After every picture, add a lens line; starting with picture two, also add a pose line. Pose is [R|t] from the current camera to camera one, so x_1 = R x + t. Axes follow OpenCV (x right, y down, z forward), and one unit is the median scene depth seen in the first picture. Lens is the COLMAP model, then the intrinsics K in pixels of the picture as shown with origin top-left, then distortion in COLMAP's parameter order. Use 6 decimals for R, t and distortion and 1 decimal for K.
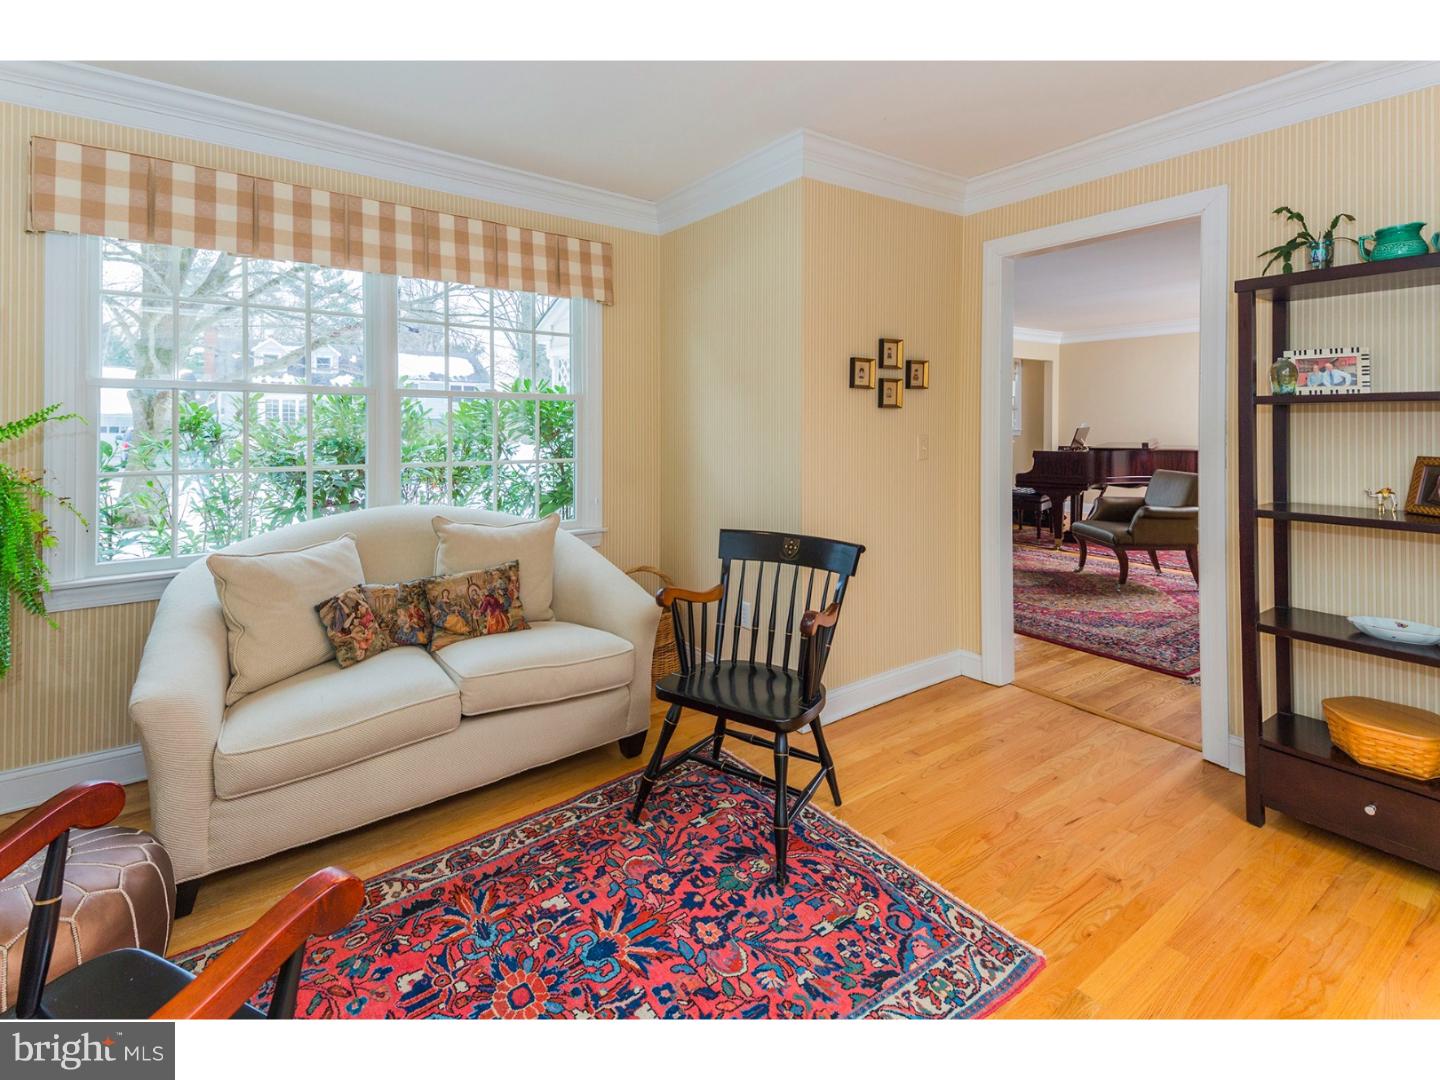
lens RADIAL K [[675.0, 0, 706.2], [0, 675.0, 420.2], [0, 0, 1]] dist [0.028888, -0.000989]
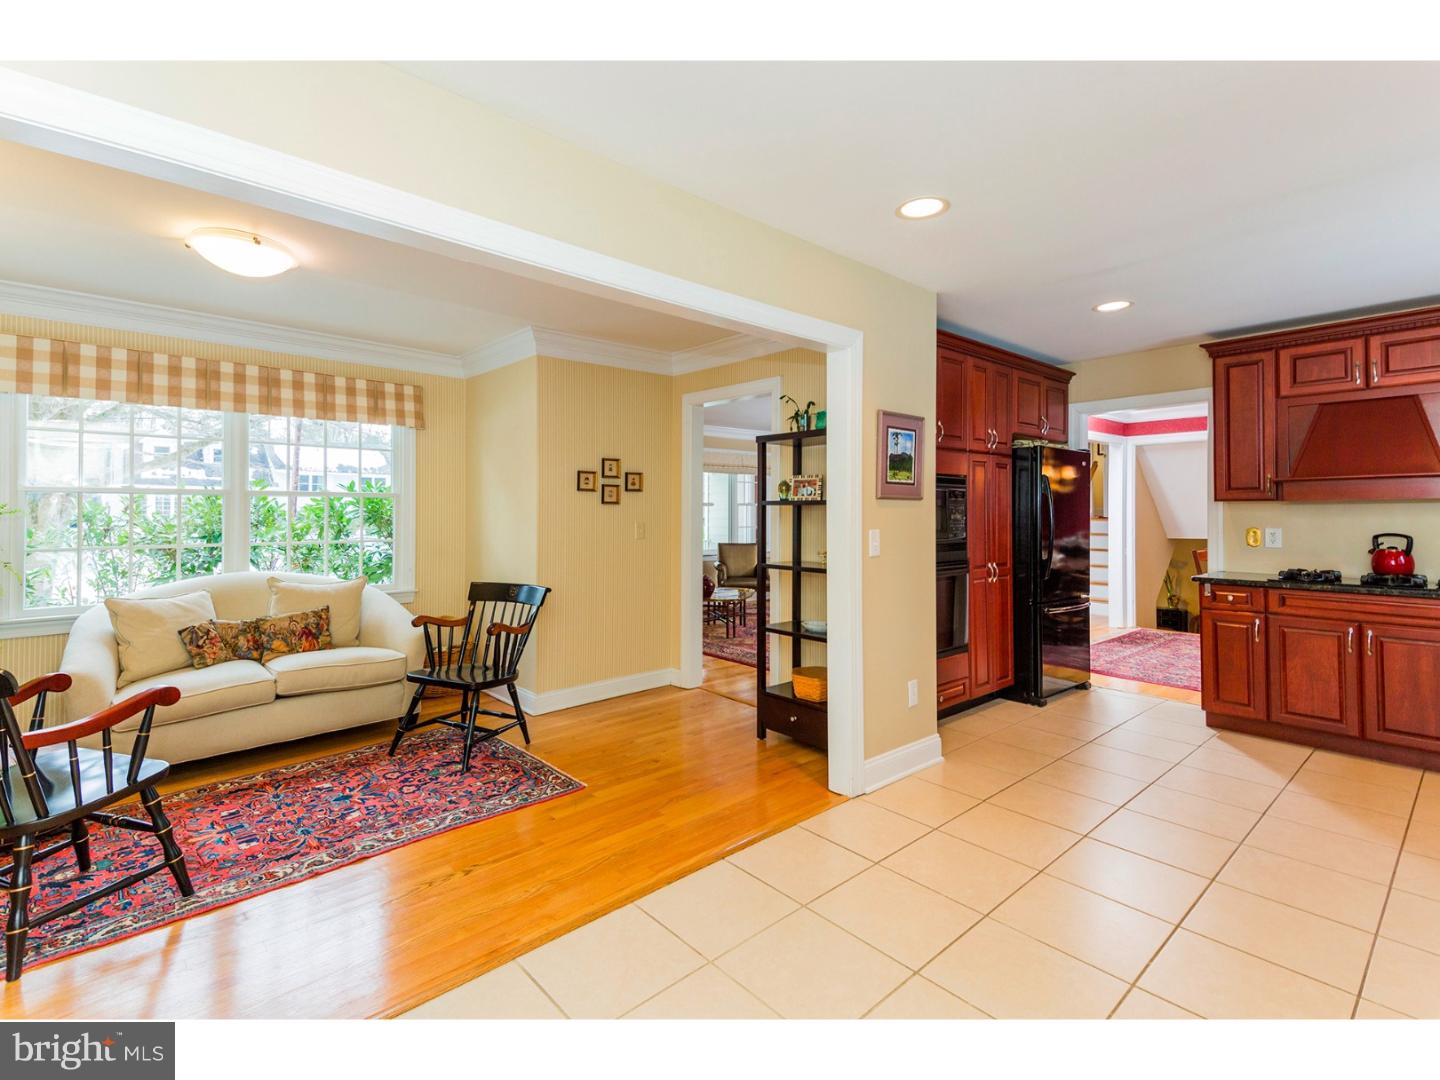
lens RADIAL K [[671.5, 0, 717.5], [0, 671.5, 494.0], [0, 0, 1]] dist [0.084205, -0.038922]
pose [[0.992810, 0.002904, 0.119663, 0.478205], [-0.000906, 0.999859, -0.016750, -0.021575], [-0.119695, 0.016521, 0.992673, -0.766425]]
